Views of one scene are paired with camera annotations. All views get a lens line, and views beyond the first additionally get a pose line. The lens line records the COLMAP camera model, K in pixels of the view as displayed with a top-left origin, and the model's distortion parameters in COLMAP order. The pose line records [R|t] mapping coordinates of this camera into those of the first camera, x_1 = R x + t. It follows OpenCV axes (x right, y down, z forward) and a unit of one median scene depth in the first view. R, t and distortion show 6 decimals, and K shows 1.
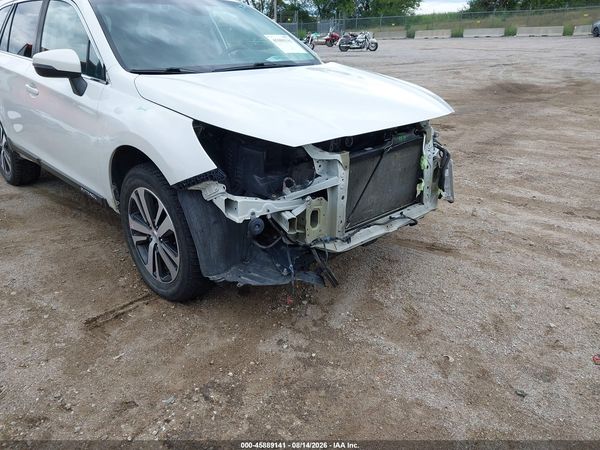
lens RADIAL K [[468.4, 0, 291.5], [0, 468.4, 226.7], [0, 0, 1]] dist [0.079259, -0.105787]
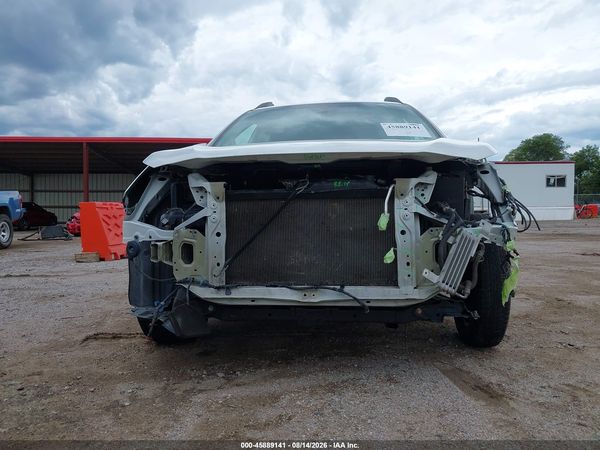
lens RADIAL K [[468.4, 0, 291.5], [0, 468.4, 226.7], [0, 0, 1]] dist [0.079259, -0.105787]
pose [[0.647905, 0.015502, -0.761563, 0.869784], [-0.281148, 0.934066, -0.220176, 0.078389], [0.707937, 0.356765, 0.609544, 0.569449]]
